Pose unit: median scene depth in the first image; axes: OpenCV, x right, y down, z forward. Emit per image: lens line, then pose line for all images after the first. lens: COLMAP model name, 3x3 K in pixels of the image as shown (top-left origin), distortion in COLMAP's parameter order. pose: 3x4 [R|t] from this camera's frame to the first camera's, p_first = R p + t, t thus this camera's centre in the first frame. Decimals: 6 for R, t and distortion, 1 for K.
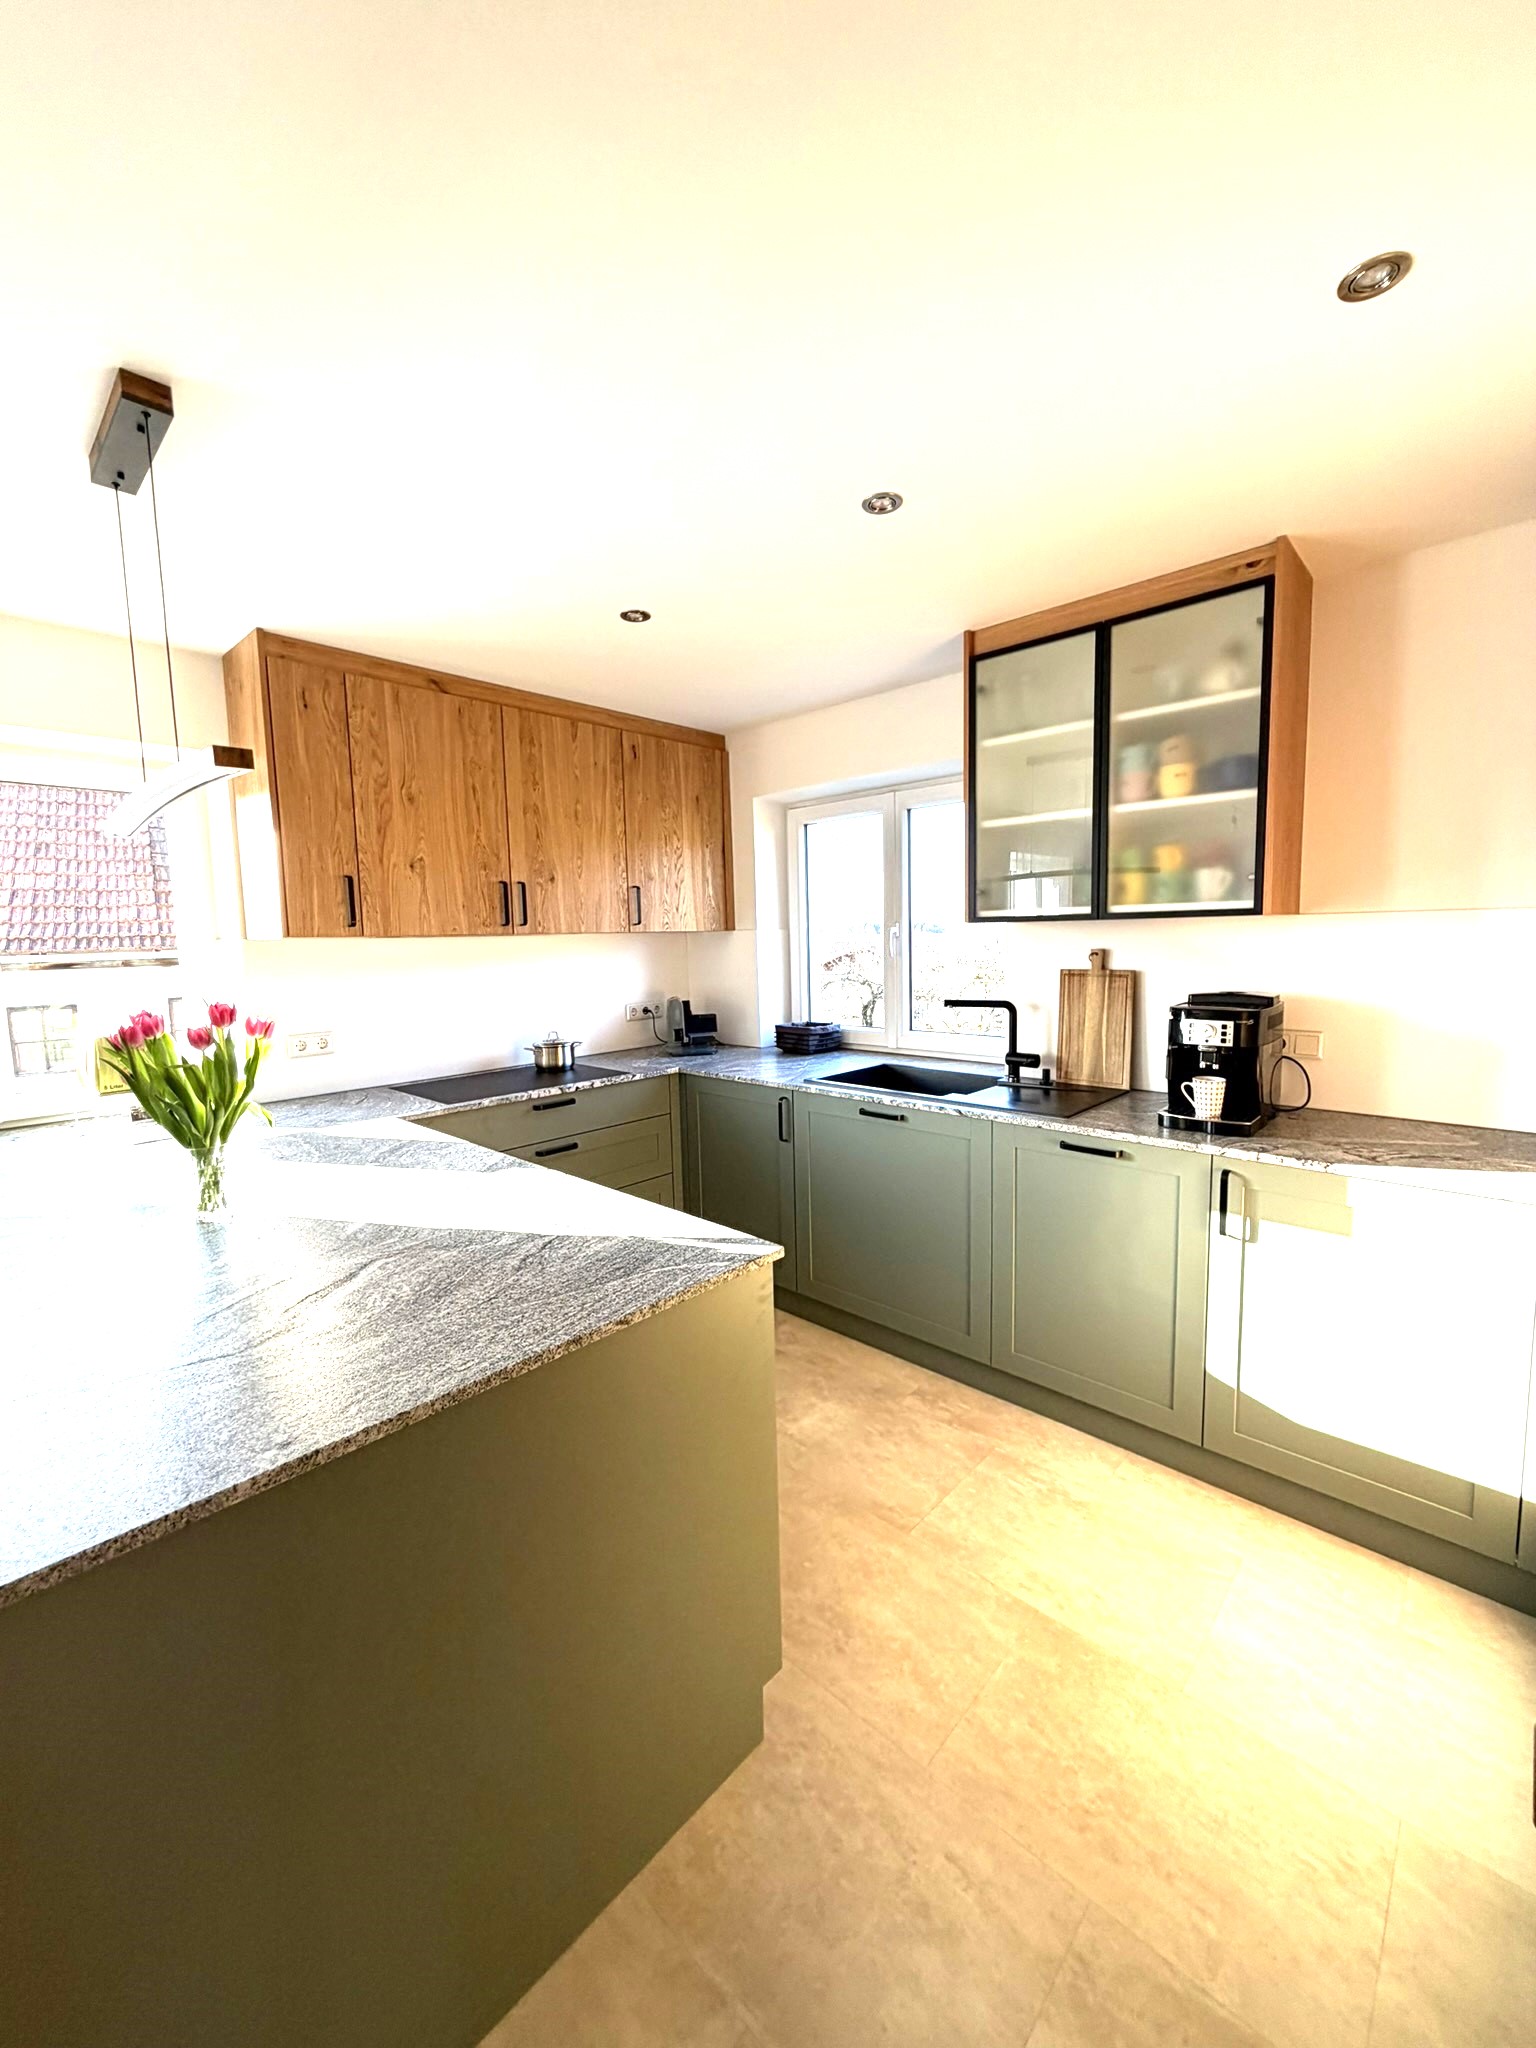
lens RADIAL K [[812.3, 0, 771.6], [0, 812.3, 1016.8], [0, 0, 1]] dist [0.000031, -0.000099]
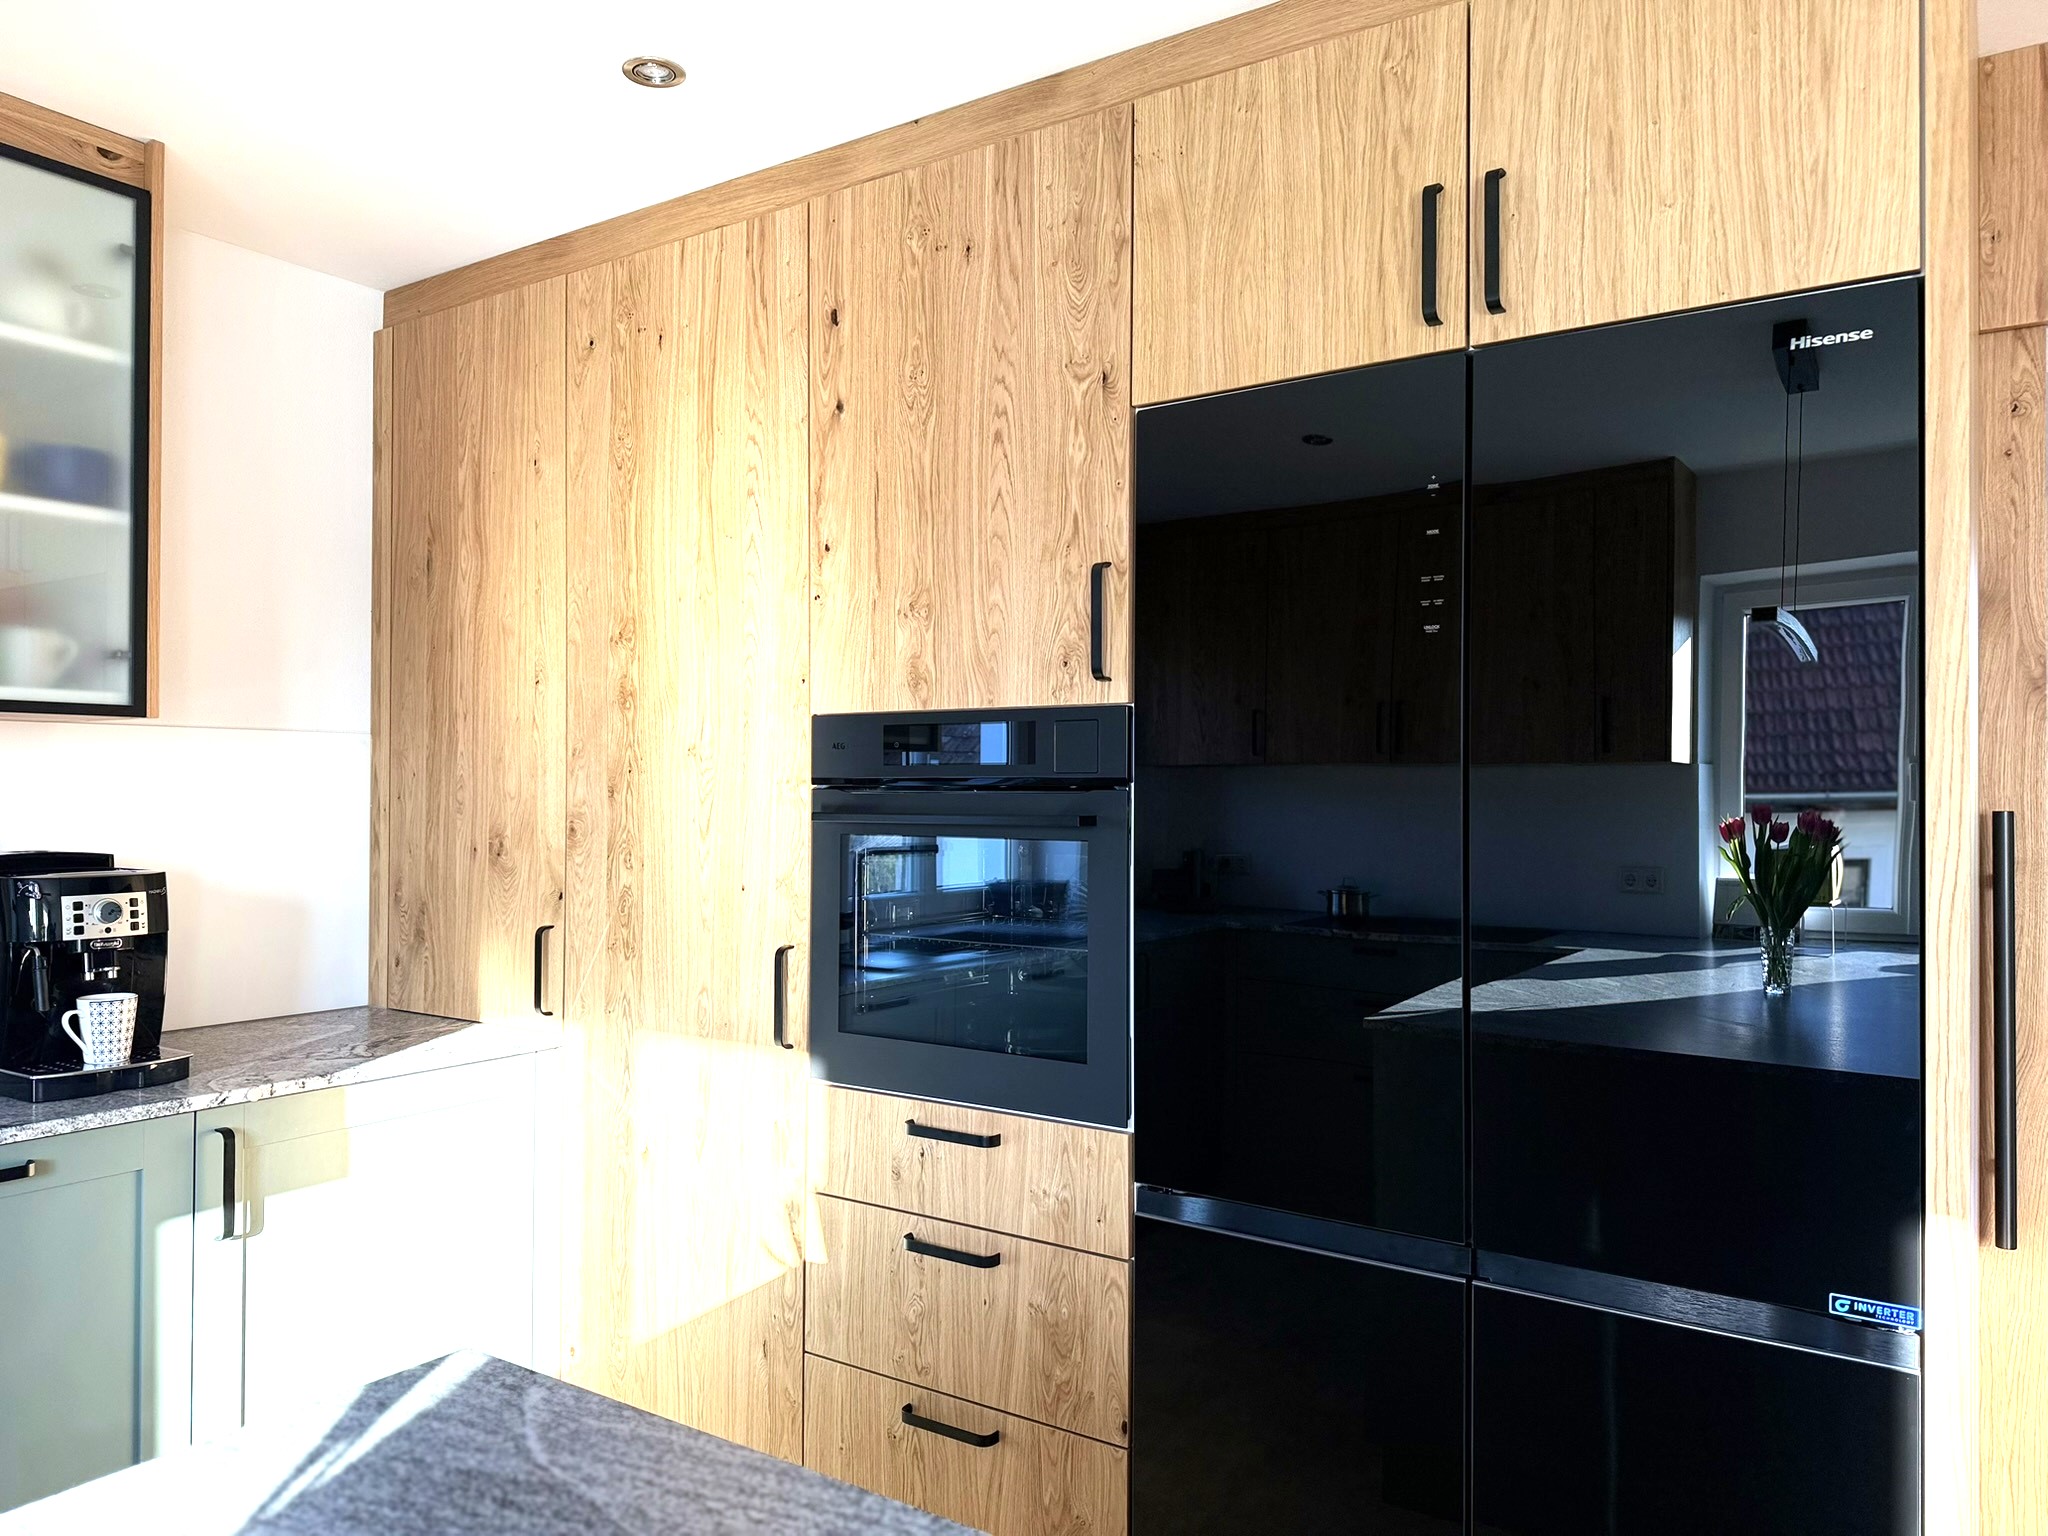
lens RADIAL K [[1419.9, 0, 1010.9], [0, 1419.9, 774.1], [0, 0, 1]] dist [0.135127, -0.223872]
pose [[-0.155201, 0.032831, 0.987337, -0.410134], [0.098528, 0.994979, -0.017597, 0.000735], [-0.982957, 0.094549, -0.157656, 0.377244]]
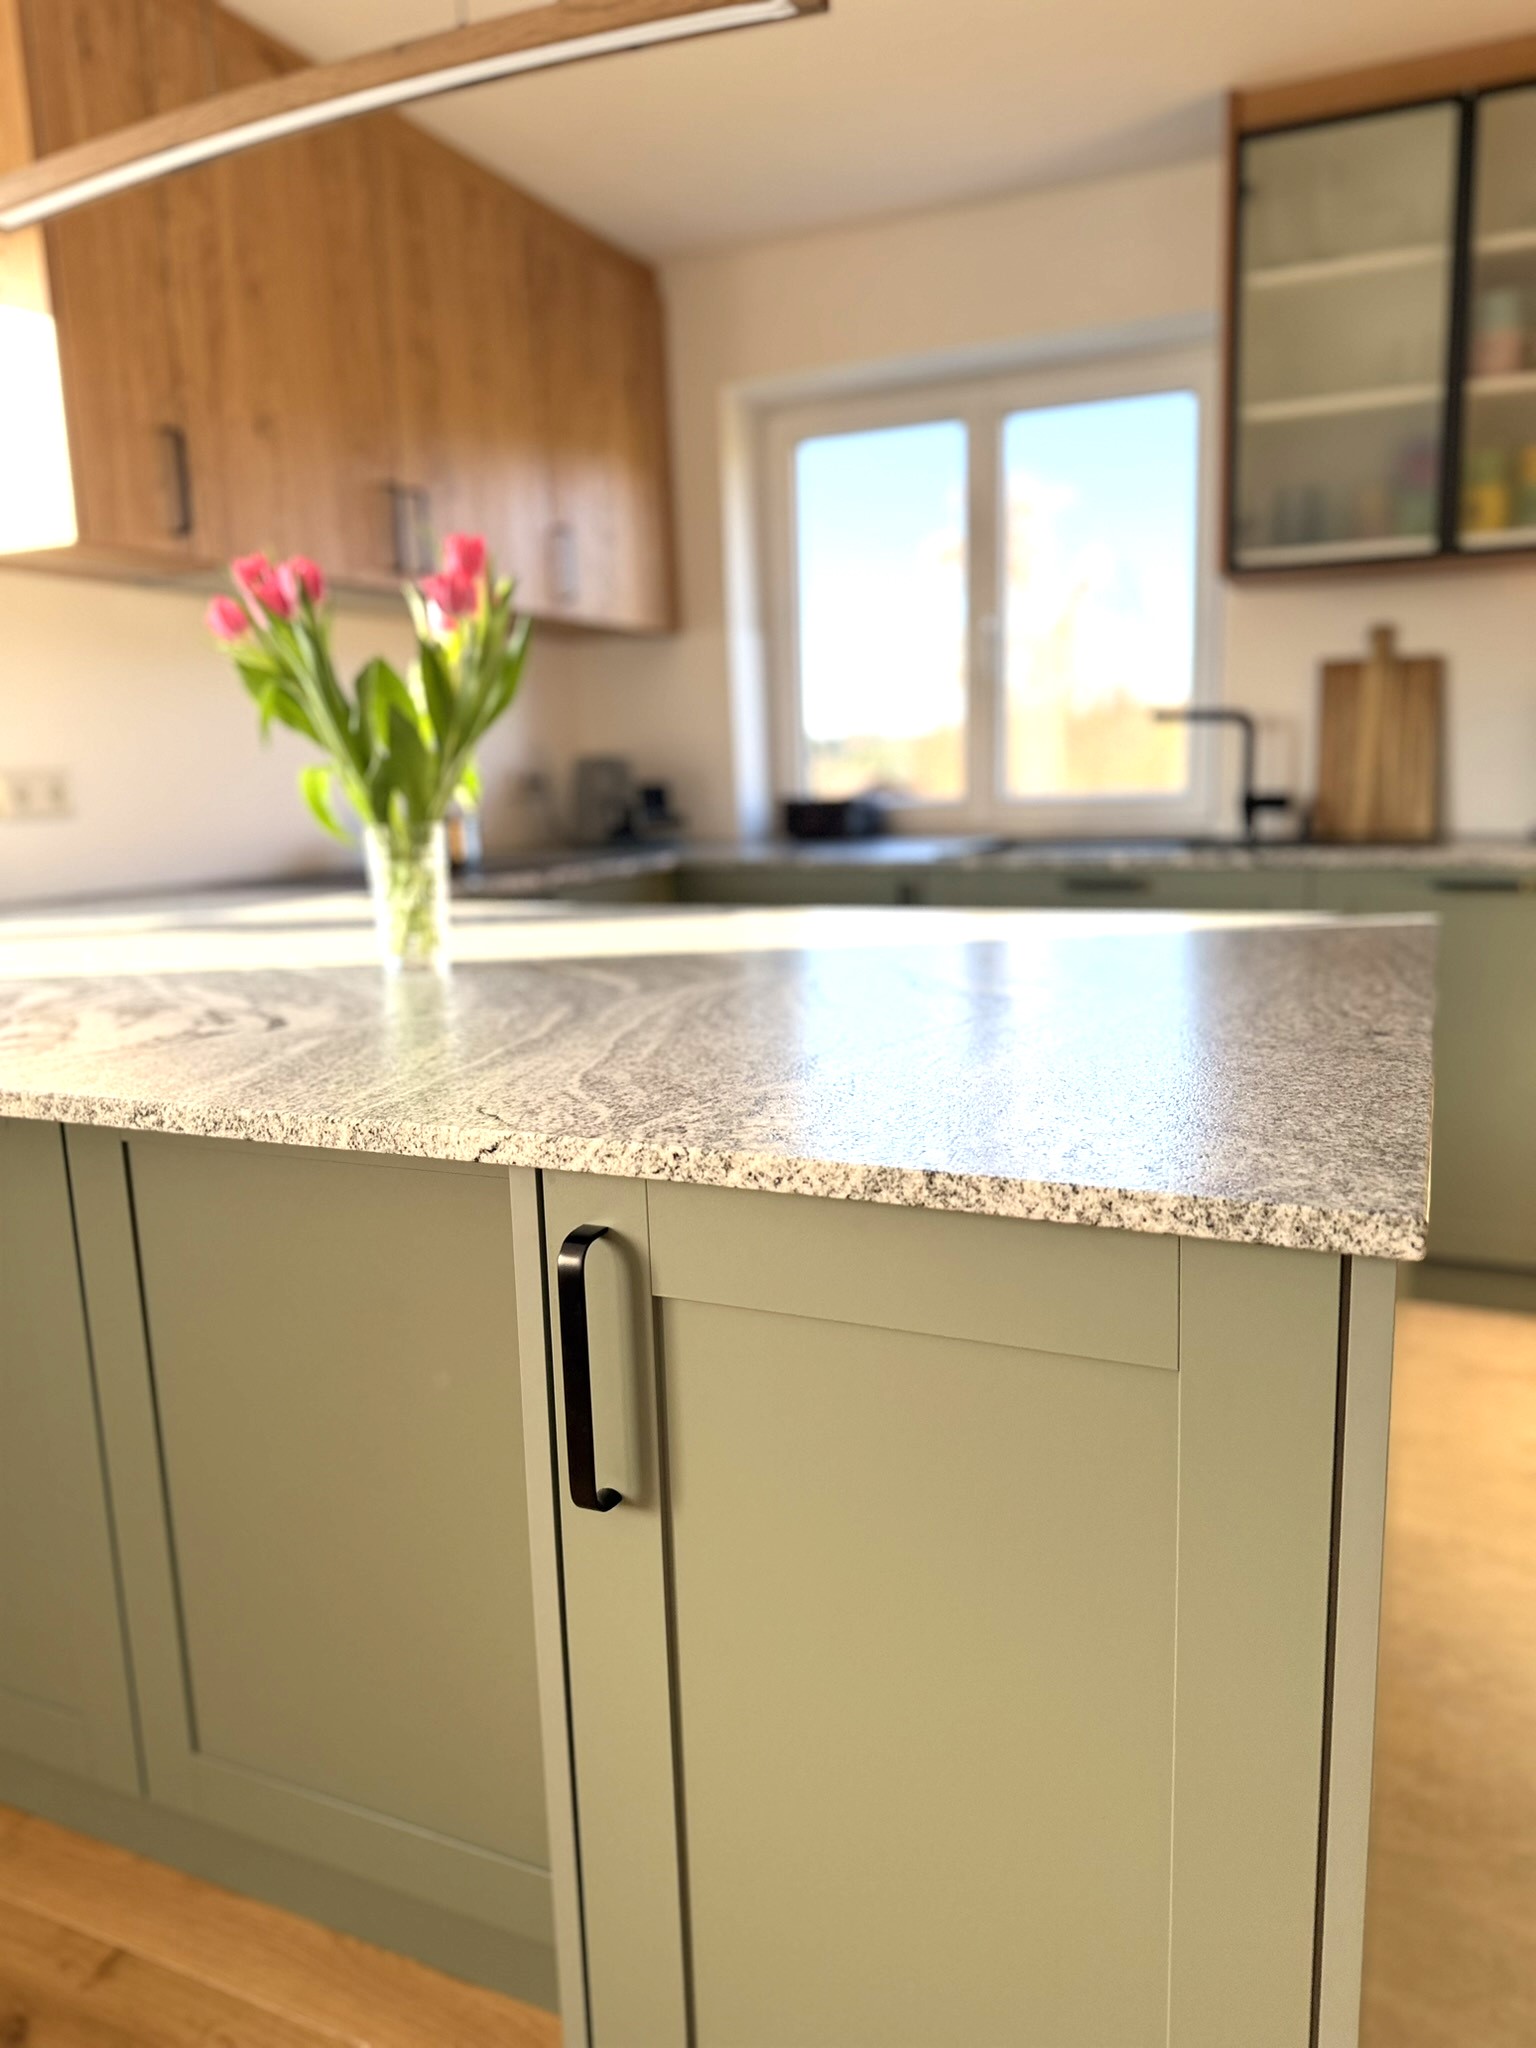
lens RADIAL K [[1428.4, 0, 792.1], [0, 1428.4, 1019.9], [0, 0, 1]] dist [0.084362, -0.086541]
pose [[0.944544, -0.062085, 0.322463, -0.418797], [0.041352, 0.996636, 0.070762, 0.123787], [-0.325771, -0.053503, 0.943934, 0.017453]]
